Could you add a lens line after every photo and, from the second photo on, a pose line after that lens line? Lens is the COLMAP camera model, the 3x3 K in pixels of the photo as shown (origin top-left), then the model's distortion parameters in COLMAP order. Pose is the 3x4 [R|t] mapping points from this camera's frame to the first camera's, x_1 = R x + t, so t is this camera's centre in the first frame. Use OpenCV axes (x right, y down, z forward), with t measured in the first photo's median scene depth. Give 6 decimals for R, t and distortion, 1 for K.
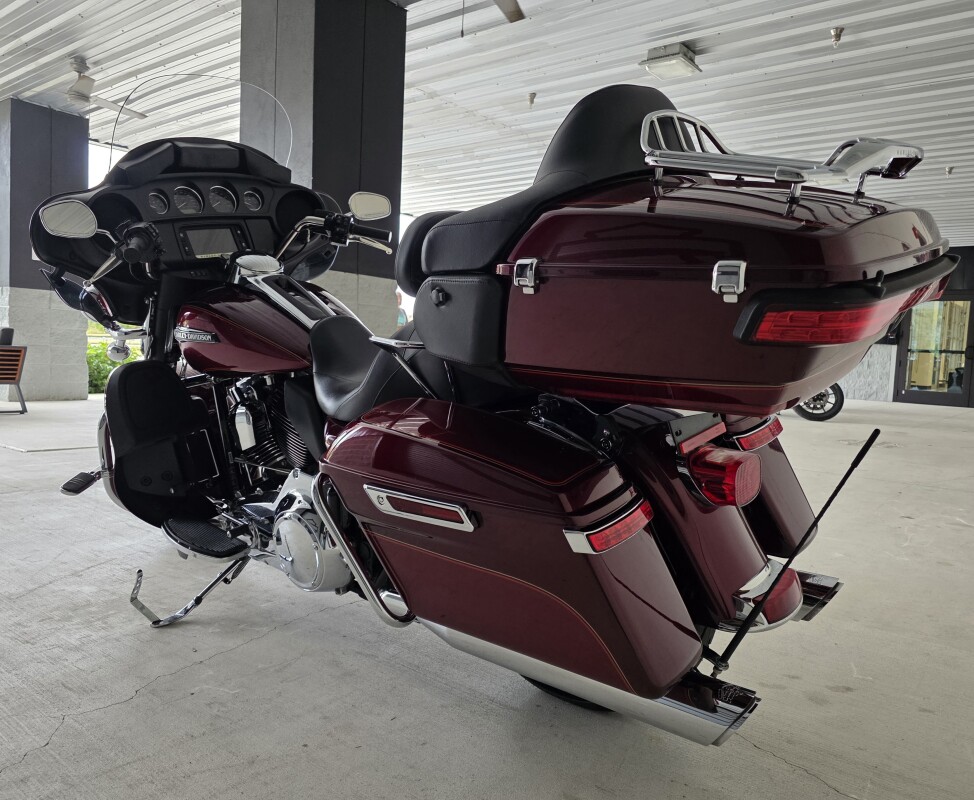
lens RADIAL K [[713.3, 0, 484.2], [0, 713.3, 391.2], [0, 0, 1]] dist [0.030680, -0.009308]
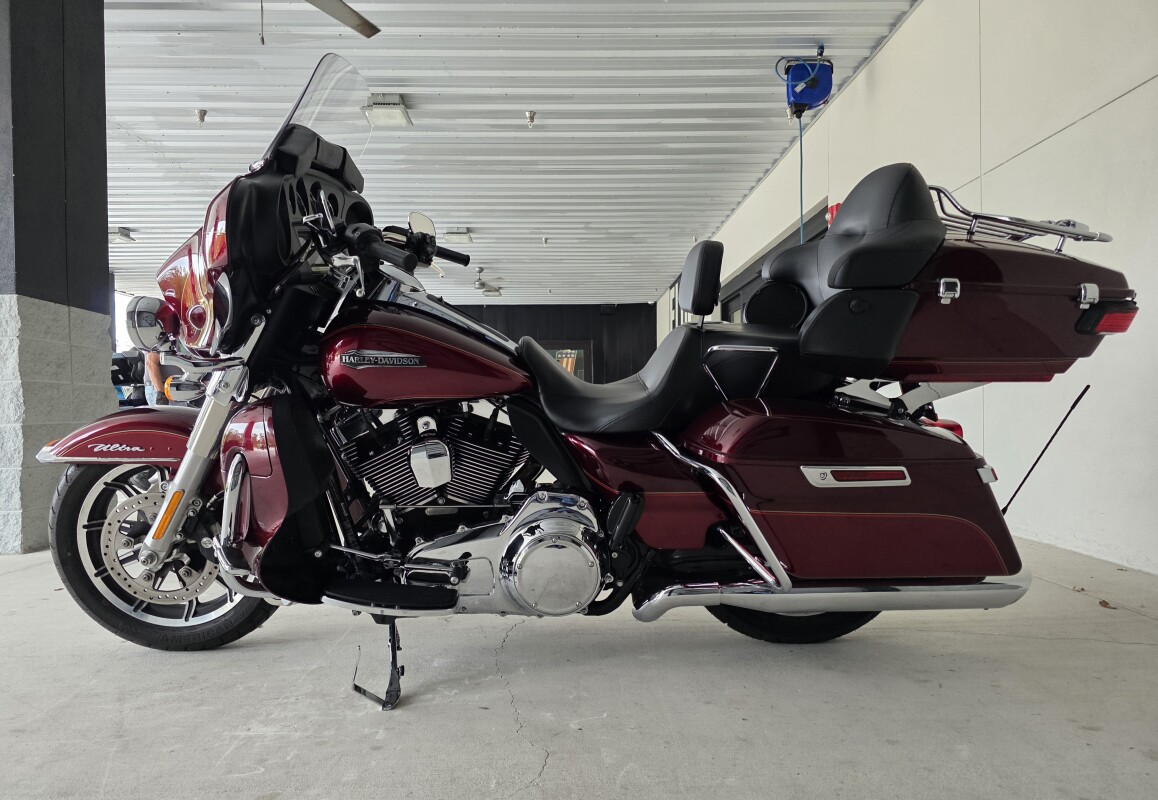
lens RADIAL K [[732.9, 0, 577.9], [0, 732.9, 409.3], [0, 0, 1]] dist [0.016615, 0.000870]
pose [[0.786629, -0.056645, 0.614822, -0.204651], [0.085366, 0.996197, -0.017440, 0.004691], [-0.611496, 0.066204, 0.788473, 0.046012]]
